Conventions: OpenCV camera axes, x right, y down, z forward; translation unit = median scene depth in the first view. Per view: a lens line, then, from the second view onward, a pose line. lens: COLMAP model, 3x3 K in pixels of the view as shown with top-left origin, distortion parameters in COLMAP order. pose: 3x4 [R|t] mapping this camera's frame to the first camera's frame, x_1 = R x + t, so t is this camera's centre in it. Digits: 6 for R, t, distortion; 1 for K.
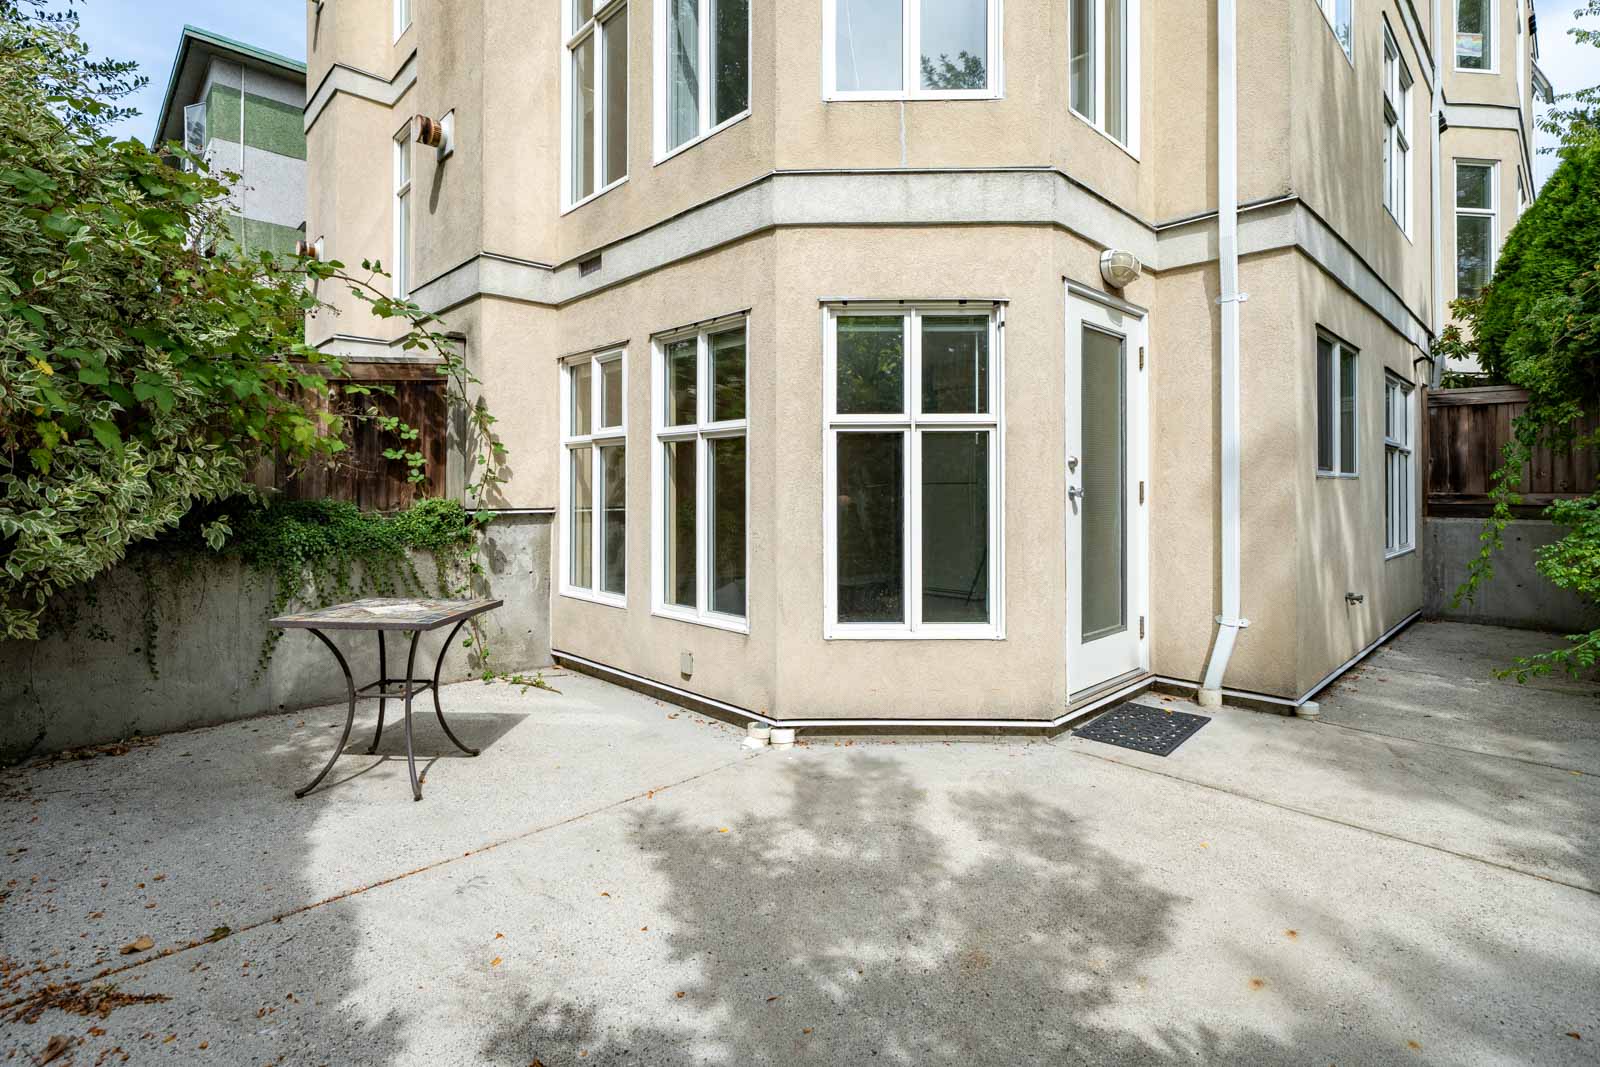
lens RADIAL K [[769.2, 0, 795.8], [0, 769.2, 477.4], [0, 0, 1]] dist [0.000090, 0.000403]
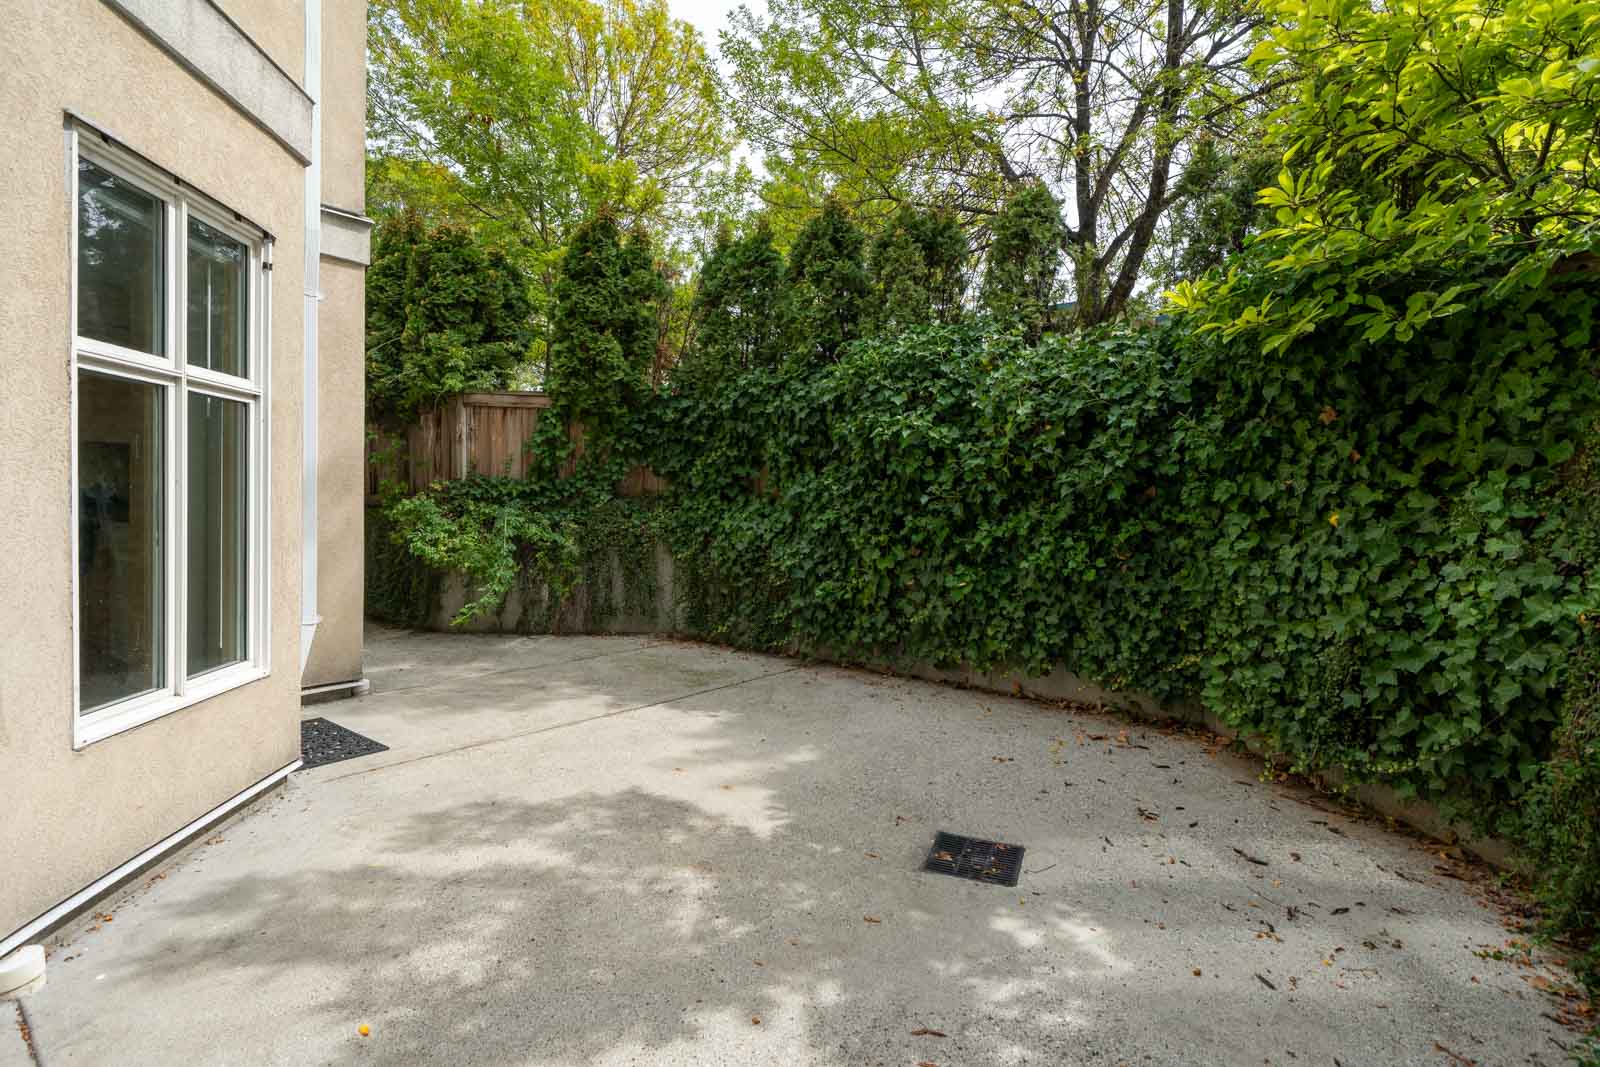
lens RADIAL K [[756.0, 0, 800.0], [0, 756.0, 533.5], [0, 0, 1]] dist [0.001686, 0.000319]
pose [[-0.116455, -0.039499, 0.992410, -0.723187], [-0.029198, 0.998913, 0.036332, 0.030333], [-0.992767, -0.024746, -0.117482, 0.738530]]
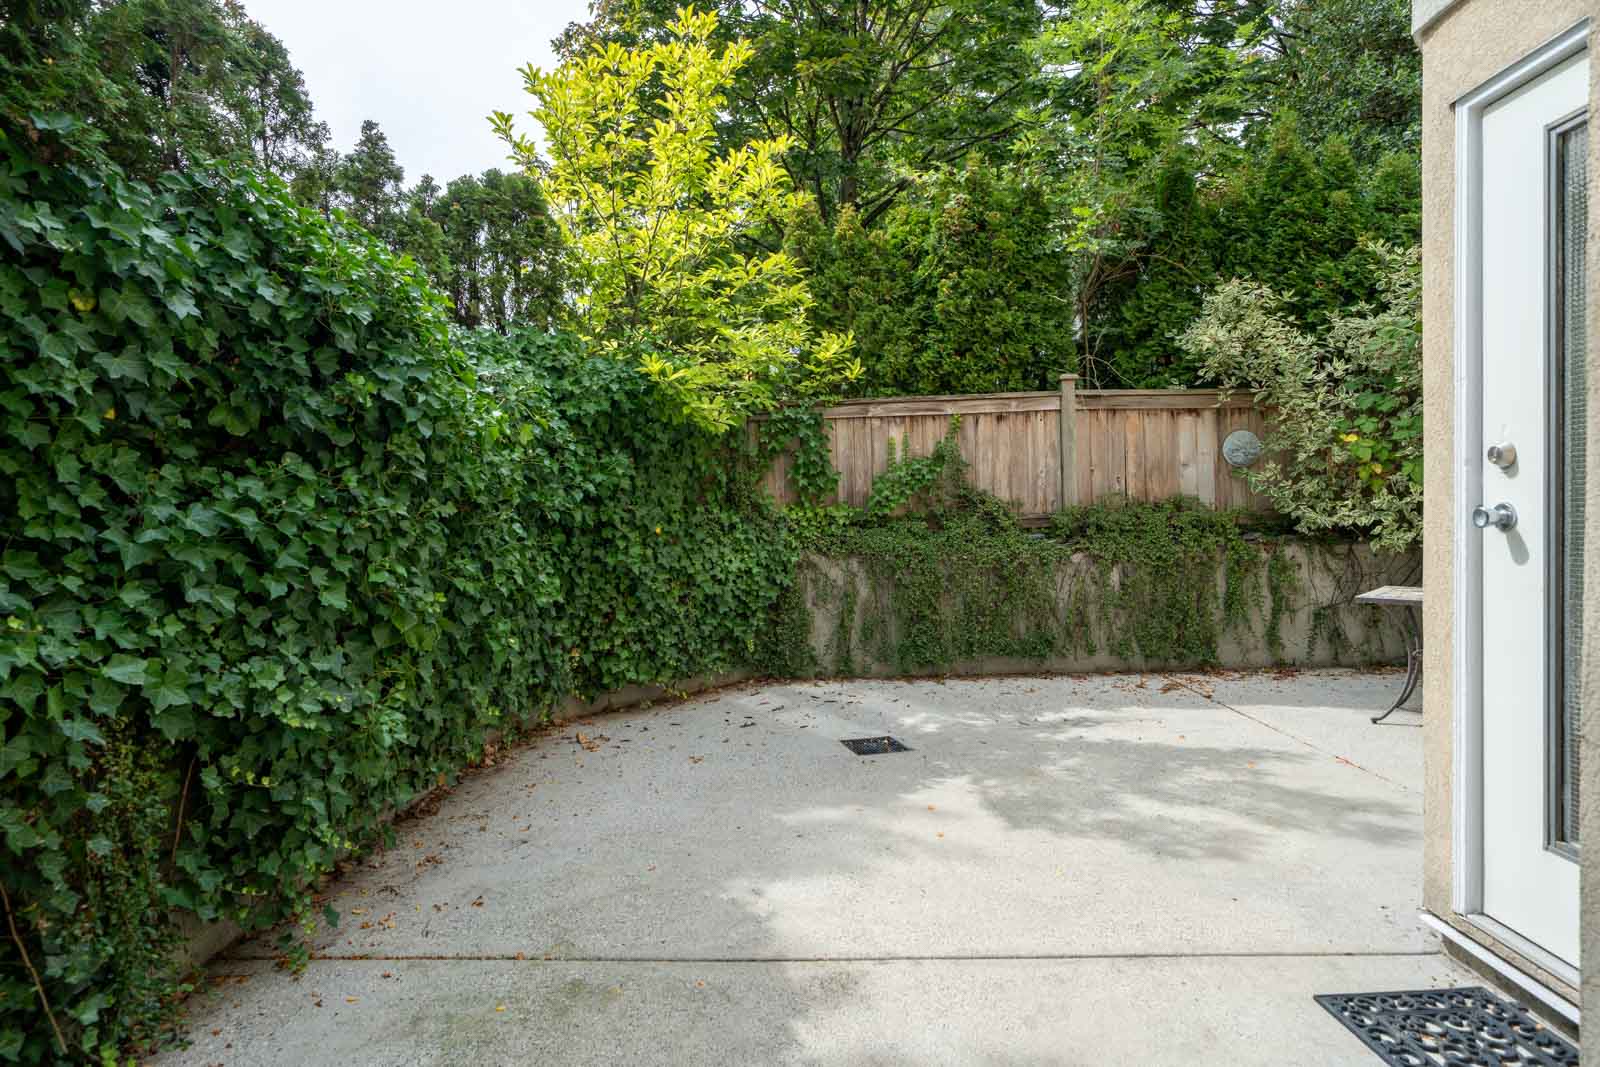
lens RADIAL K [[832.7, 0, 797.2], [0, 832.7, 528.5], [0, 0, 1]] dist [0.002364, 0.000303]
pose [[-0.707746, 0.030517, -0.705807, 1.466405], [0.031572, 0.999435, 0.011553, 0.009704], [0.705761, -0.014107, -0.708310, 1.478667]]
